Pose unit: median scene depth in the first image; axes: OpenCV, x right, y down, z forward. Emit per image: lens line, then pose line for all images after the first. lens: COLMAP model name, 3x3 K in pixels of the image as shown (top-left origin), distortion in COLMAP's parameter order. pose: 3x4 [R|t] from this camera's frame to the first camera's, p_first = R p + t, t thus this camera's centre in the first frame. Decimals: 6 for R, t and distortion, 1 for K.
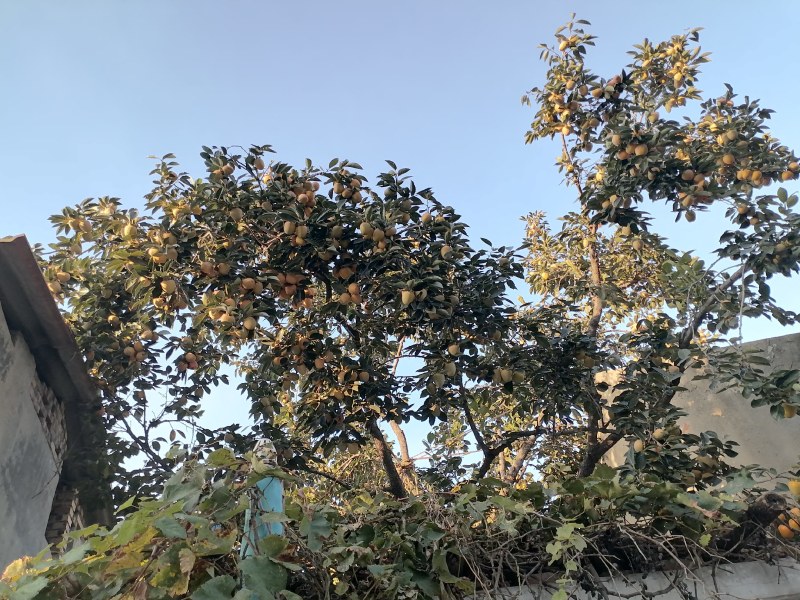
lens RADIAL K [[604.1, 0, 406.5], [0, 604.1, 304.8], [0, 0, 1]] dist [0.094367, -0.116260]
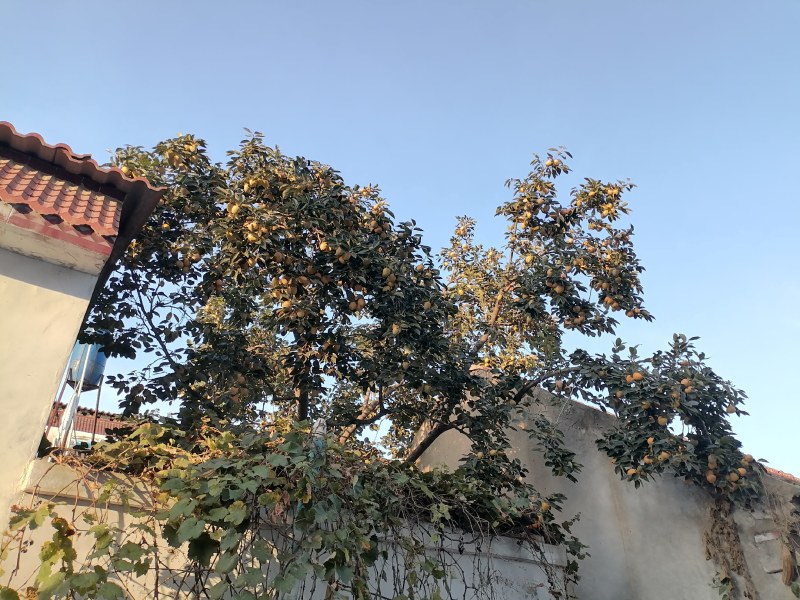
lens RADIAL K [[604.1, 0, 406.5], [0, 604.1, 304.8], [0, 0, 1]] dist [0.094367, -0.116260]
pose [[0.887672, 0.374182, 0.268378, -0.343635], [-0.421705, 0.894667, 0.147432, -0.256166], [-0.184943, -0.244047, 0.951965, -0.394802]]
